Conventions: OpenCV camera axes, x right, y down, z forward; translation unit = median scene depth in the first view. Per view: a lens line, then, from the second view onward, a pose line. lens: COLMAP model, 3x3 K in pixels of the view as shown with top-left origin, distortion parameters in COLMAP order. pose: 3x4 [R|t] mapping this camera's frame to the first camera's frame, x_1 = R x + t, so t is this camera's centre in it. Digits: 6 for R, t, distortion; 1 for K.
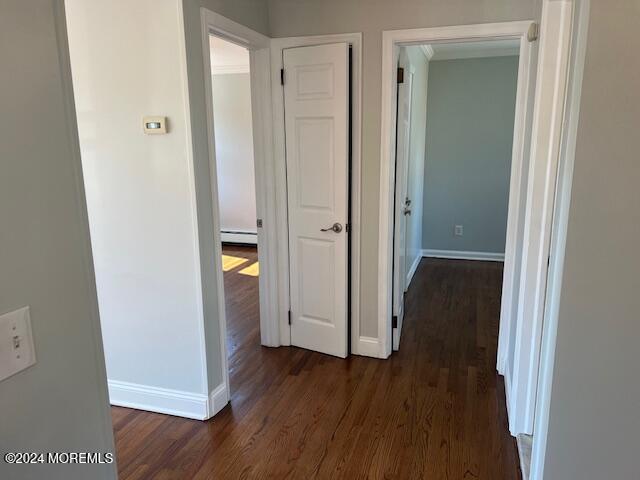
lens RADIAL K [[488.2, 0, 320.1], [0, 488.2, 239.6], [0, 0, 1]] dist [0.048570, -0.043411]
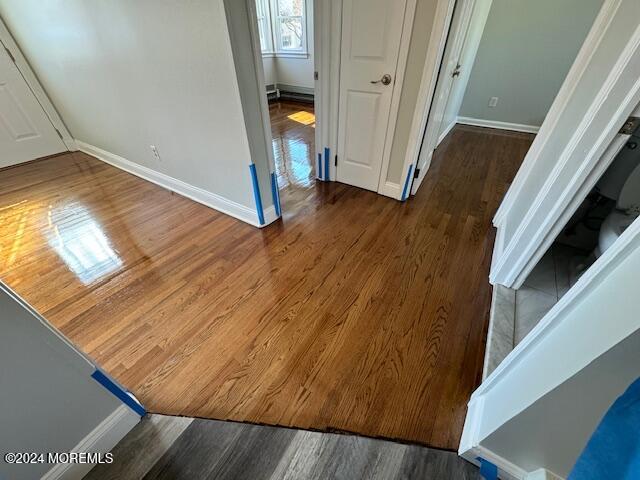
lens RADIAL K [[257.7, 0, 321.7], [0, 257.7, 236.5], [0, 0, 1]] dist [-0.001023, -0.000067]
pose [[0.967527, 0.164807, -0.191653, 0.074617], [-0.062789, 0.891151, 0.449342, 0.033700], [0.244846, -0.422717, 0.872560, 0.315184]]
